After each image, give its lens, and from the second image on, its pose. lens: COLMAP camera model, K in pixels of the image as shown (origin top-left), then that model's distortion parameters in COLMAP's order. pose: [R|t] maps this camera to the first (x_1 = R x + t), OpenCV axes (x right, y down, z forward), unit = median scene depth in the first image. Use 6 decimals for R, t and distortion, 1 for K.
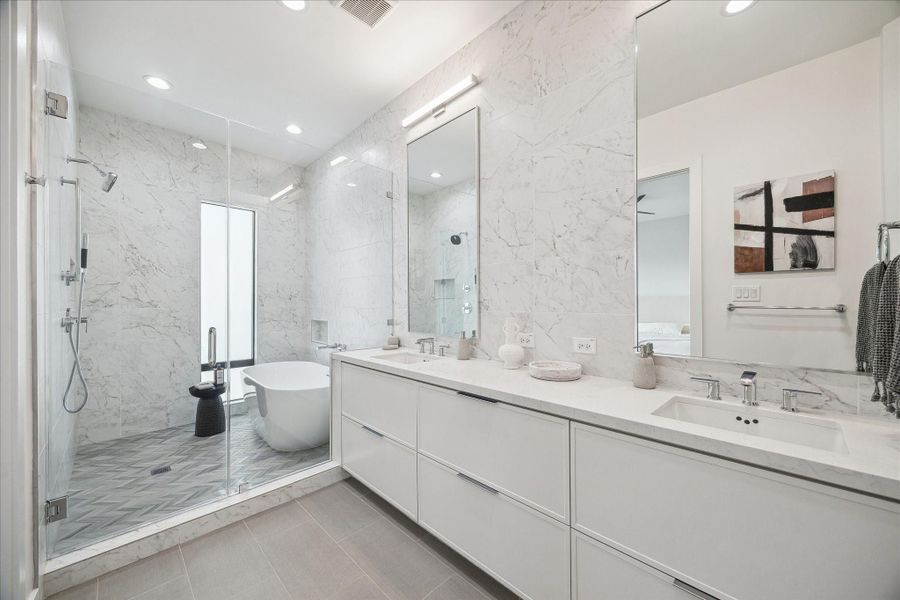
lens RADIAL K [[340.2, 0, 450.0], [0, 340.2, 300.0], [0, 0, 1]] dist [-0.000418, -0.000223]
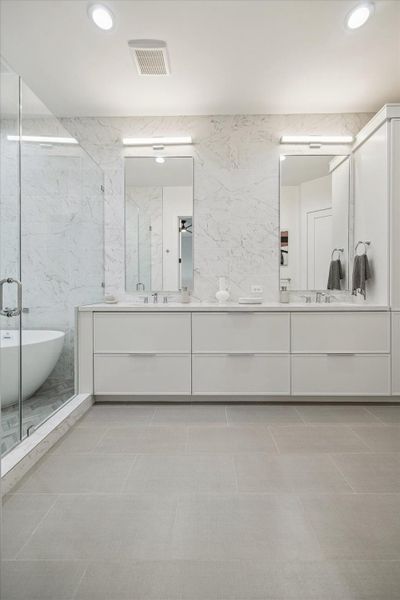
lens RADIAL K [[232.0, 0, 203.1], [0, 232.0, 284.5], [0, 0, 1]] dist [0.000821, 0.000093]
pose [[0.729874, 0.009351, 0.683518, -0.692538], [-0.014186, 0.999898, 0.001469, 0.079688], [-0.683434, -0.010769, 0.729932, 0.095916]]
